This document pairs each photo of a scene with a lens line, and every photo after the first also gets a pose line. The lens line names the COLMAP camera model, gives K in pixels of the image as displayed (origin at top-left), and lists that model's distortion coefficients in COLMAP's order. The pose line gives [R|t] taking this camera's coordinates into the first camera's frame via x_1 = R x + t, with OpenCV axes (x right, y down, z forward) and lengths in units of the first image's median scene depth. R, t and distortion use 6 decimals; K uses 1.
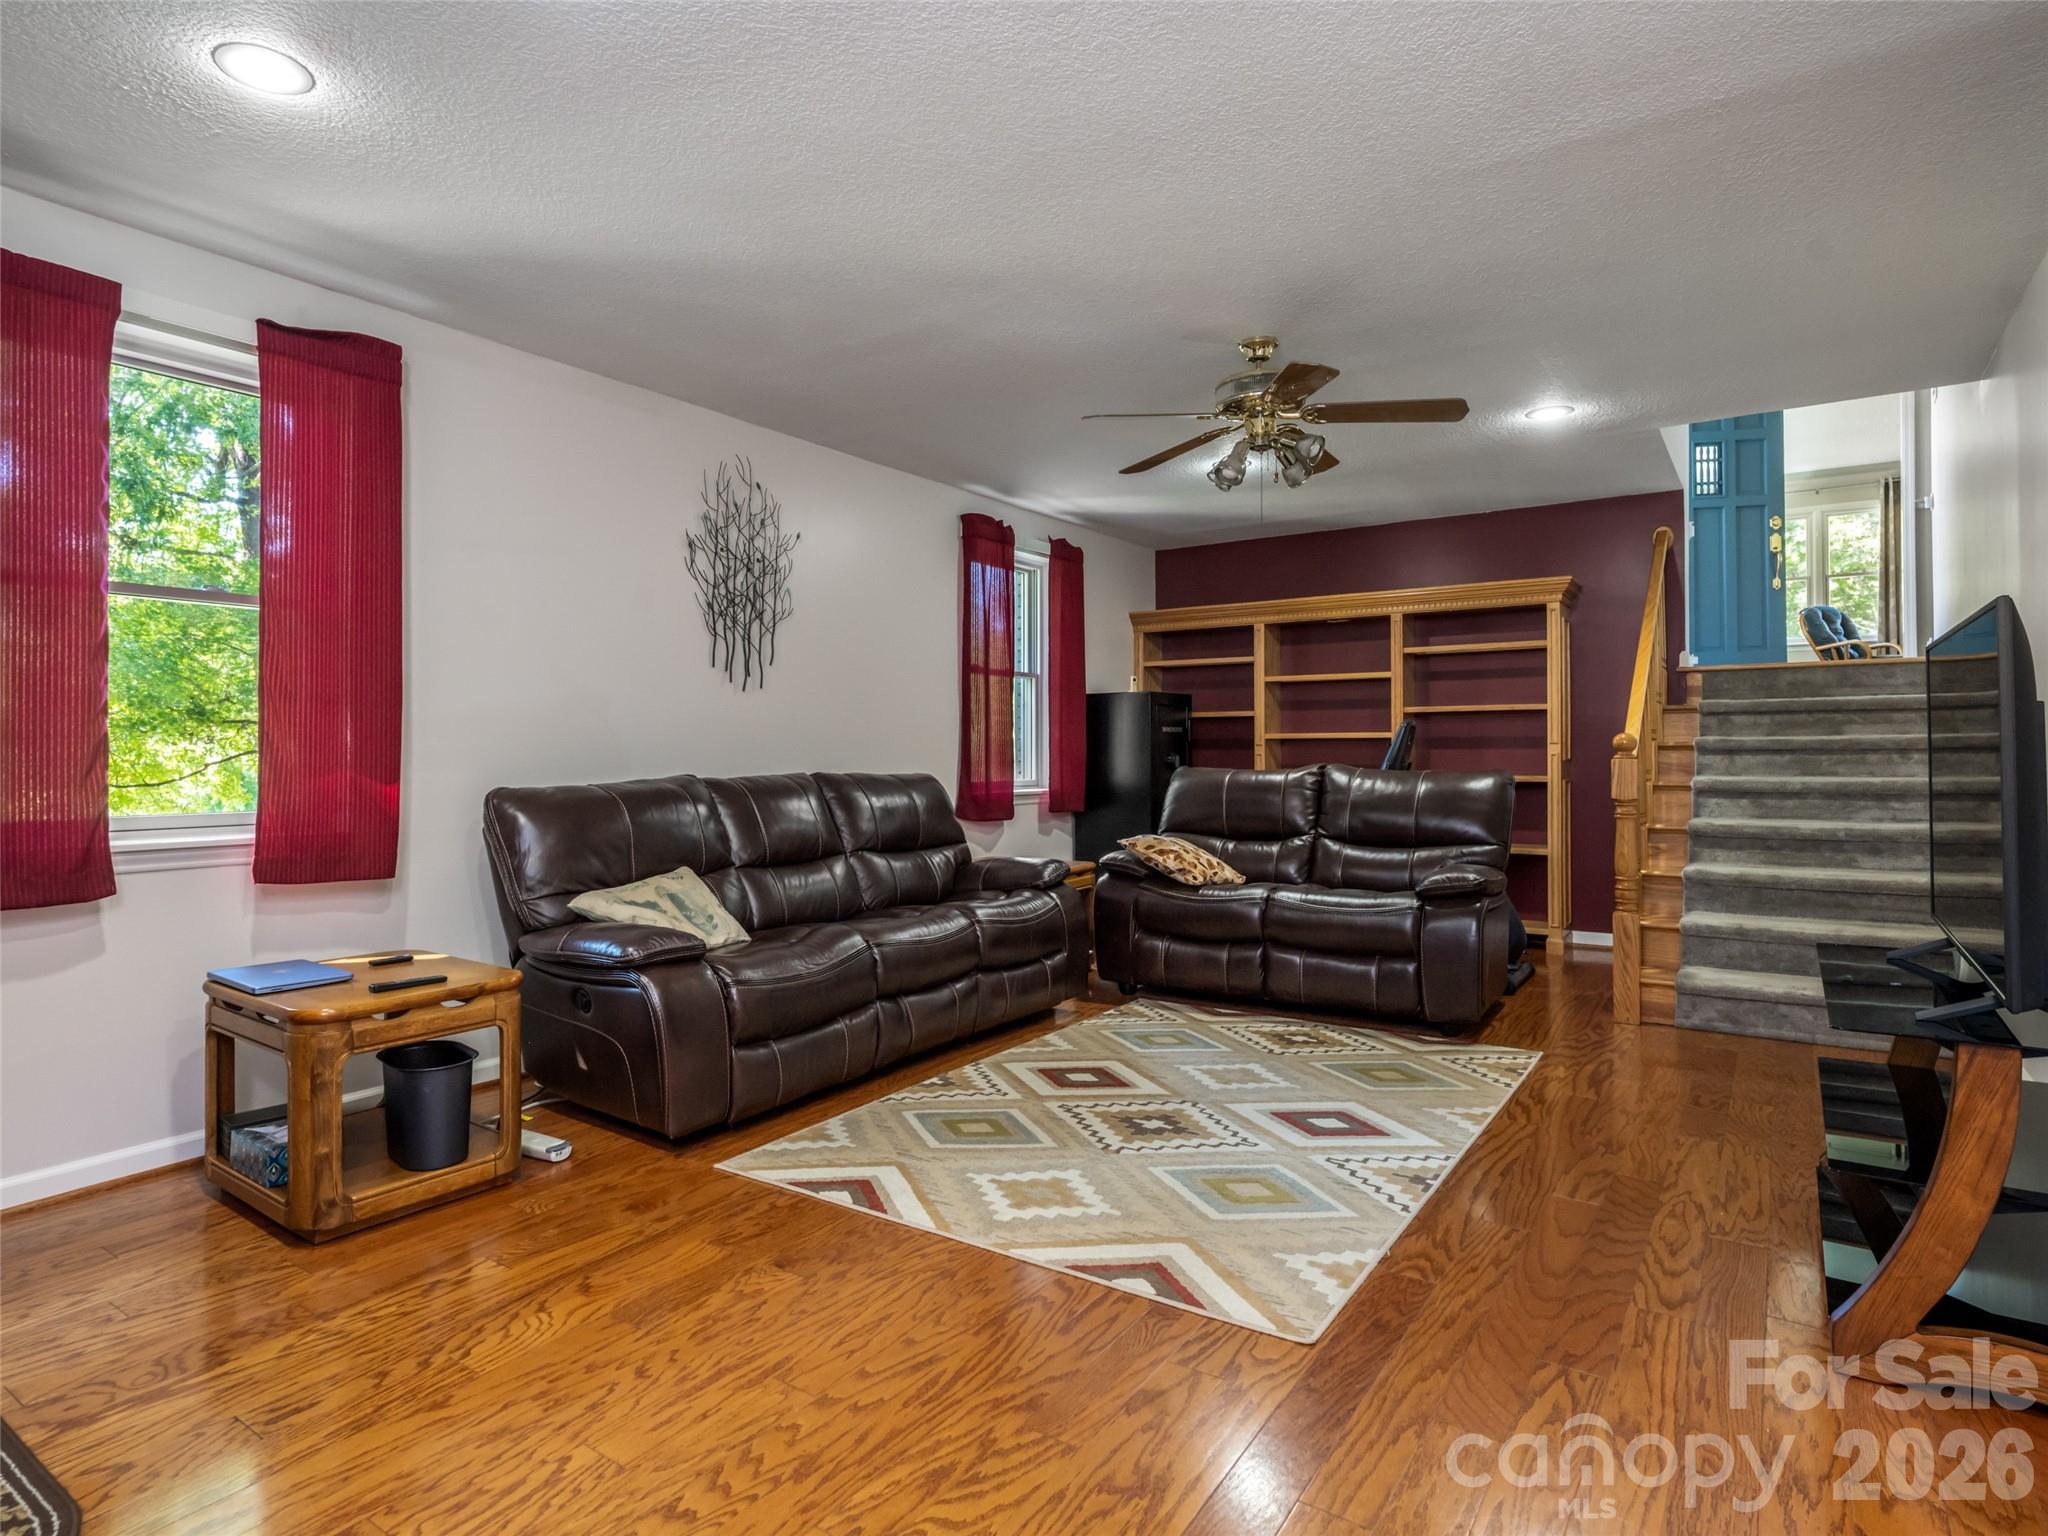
lens RADIAL K [[1019.8, 0, 1029.9], [0, 1019.8, 754.8], [0, 0, 1]] dist [-0.002097, 0.000134]
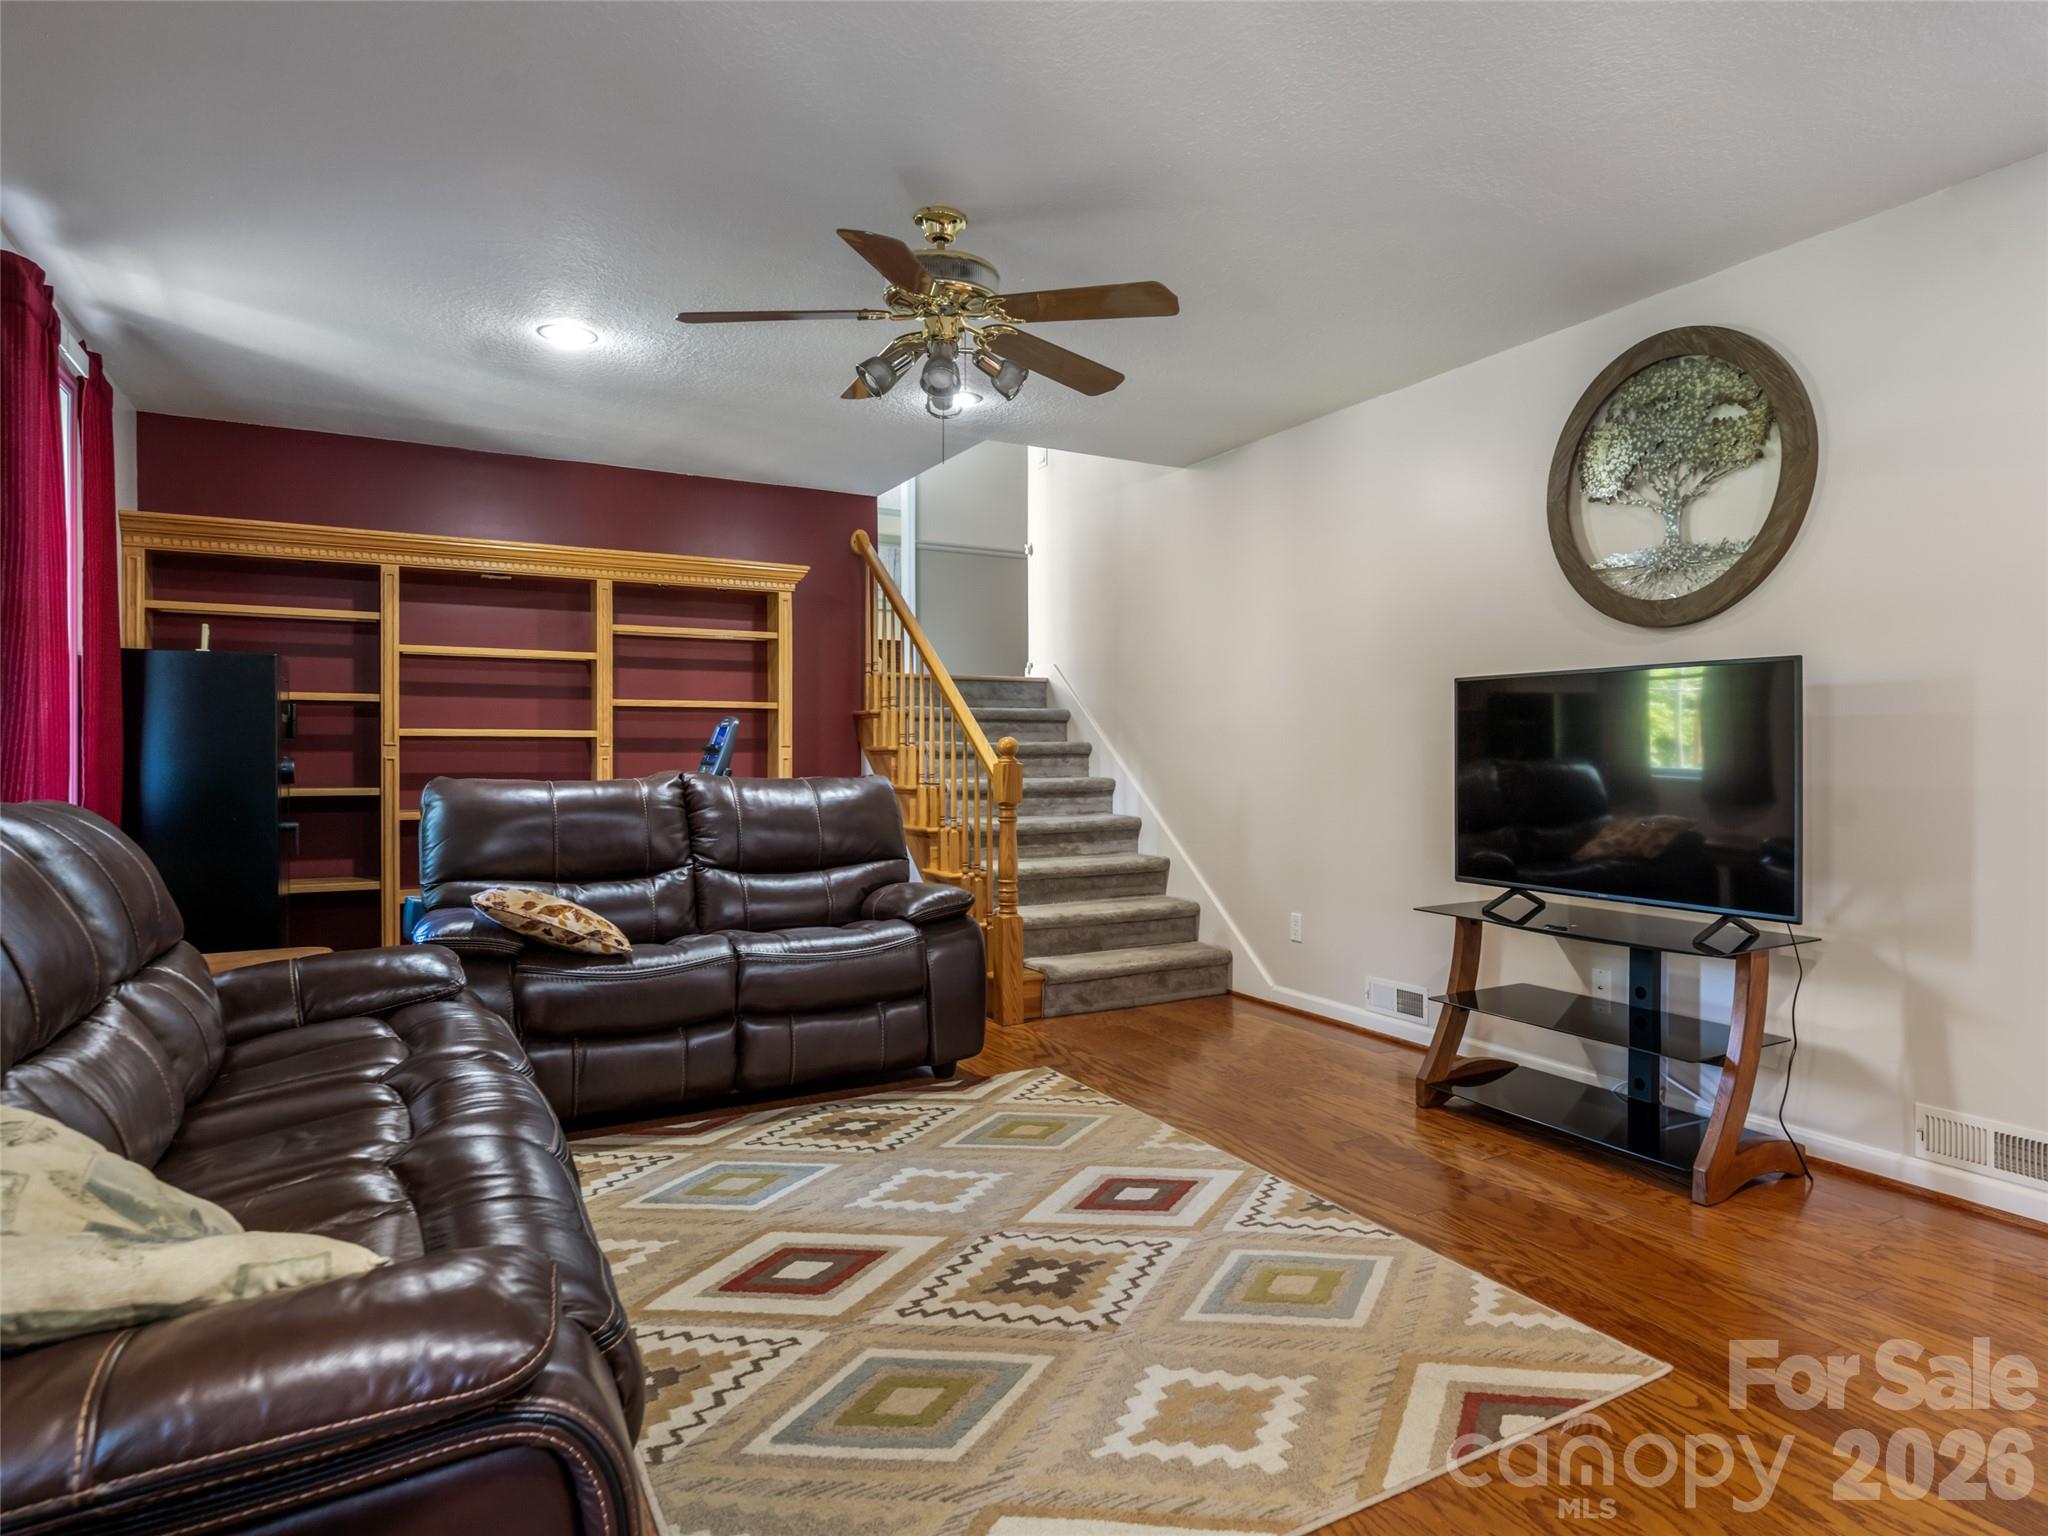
lens RADIAL K [[1162.0, 0, 1031.9], [0, 1162.0, 757.9], [0, 0, 1]] dist [-0.007992, 0.005055]
pose [[0.473861, 0.000263, 0.880600, -0.494841], [0.001187, 0.999999, -0.000937, 0.000220], [-0.880599, 0.001489, 0.473860, 0.513531]]
